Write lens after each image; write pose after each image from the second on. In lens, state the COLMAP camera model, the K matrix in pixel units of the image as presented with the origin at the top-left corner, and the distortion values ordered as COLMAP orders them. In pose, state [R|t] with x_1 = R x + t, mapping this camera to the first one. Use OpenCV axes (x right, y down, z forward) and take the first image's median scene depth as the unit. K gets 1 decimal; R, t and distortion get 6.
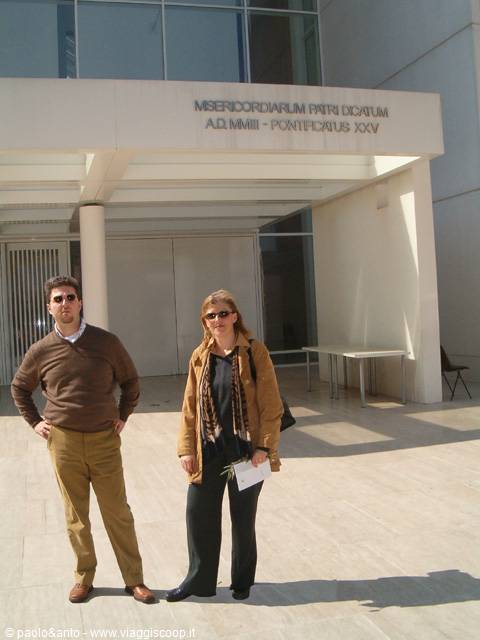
lens RADIAL K [[732.6, 0, 240.0], [0, 732.6, 320.0], [0, 0, 1]] dist [-0.245196, 0.220537]
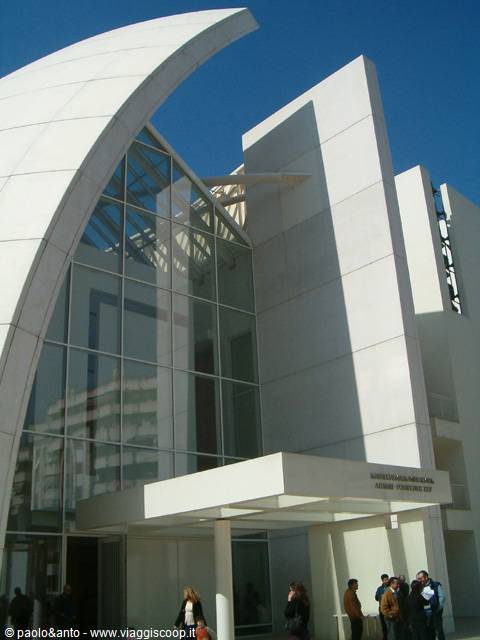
lens RADIAL K [[732.6, 0, 240.0], [0, 732.6, 320.0], [0, 0, 1]] dist [-0.245196, 0.220537]
pose [[0.895956, 0.166950, 0.411570, -1.176673], [0.007638, 0.920734, -0.390116, 0.059162], [-0.444077, 0.352670, 0.823662, -0.535833]]
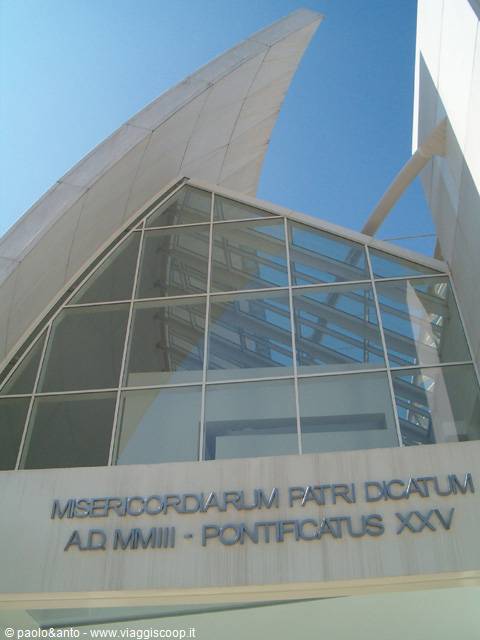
lens RADIAL K [[732.6, 0, 240.0], [0, 732.6, 320.0], [0, 0, 1]] dist [-0.245196, 0.220537]
pose [[0.927239, -0.219481, -0.303405, 0.237420], [-0.046097, 0.737165, -0.674138, -0.058995], [0.371621, 0.639074, 0.673411, 0.594627]]
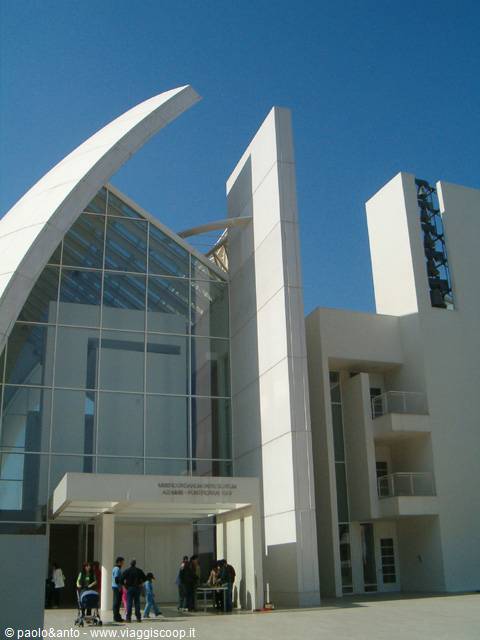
lens RADIAL K [[732.6, 0, 240.0], [0, 732.6, 320.0], [0, 0, 1]] dist [-0.245196, 0.220537]
pose [[0.998282, 0.039968, 0.042850, 0.092629], [-0.022573, 0.937145, -0.348210, 0.043422], [-0.054074, 0.346644, 0.936437, -1.615454]]
